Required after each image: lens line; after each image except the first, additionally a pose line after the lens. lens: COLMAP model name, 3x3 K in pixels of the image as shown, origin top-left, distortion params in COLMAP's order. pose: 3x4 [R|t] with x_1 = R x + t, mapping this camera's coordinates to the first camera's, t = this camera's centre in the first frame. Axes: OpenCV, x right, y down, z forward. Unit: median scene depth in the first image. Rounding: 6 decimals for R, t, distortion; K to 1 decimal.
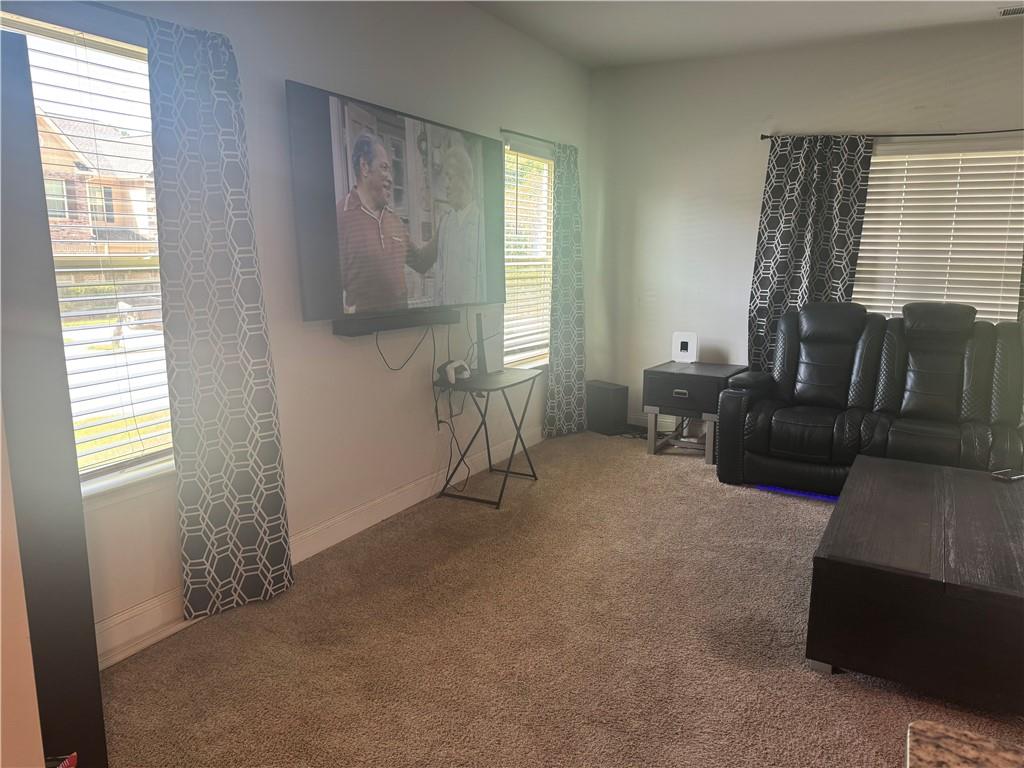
lens RADIAL K [[727.1, 0, 512.0], [0, 727.1, 384.0], [0, 0, 1]] dist [0.047365, -0.038763]
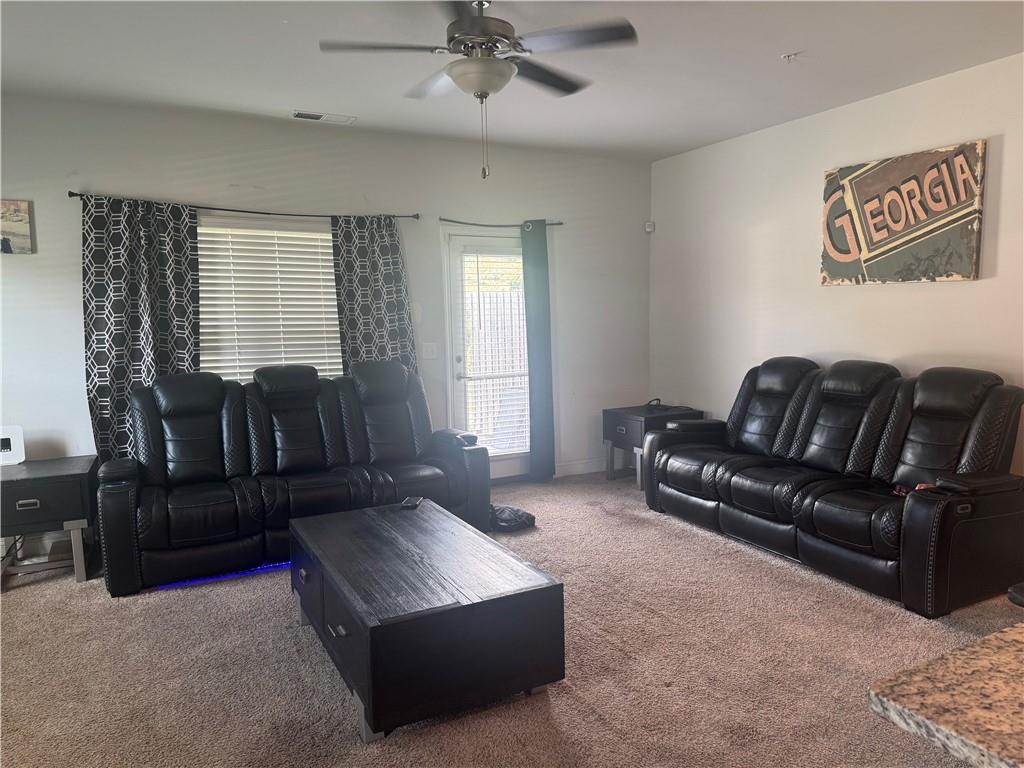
lens RADIAL K [[727.1, 0, 512.0], [0, 727.1, 384.0], [0, 0, 1]] dist [0.047365, -0.038763]
pose [[0.549135, -0.101121, 0.829594, -0.124436], [0.175875, 0.984406, 0.003574, -0.025783], [-0.817018, 0.143942, 0.558356, 0.117566]]
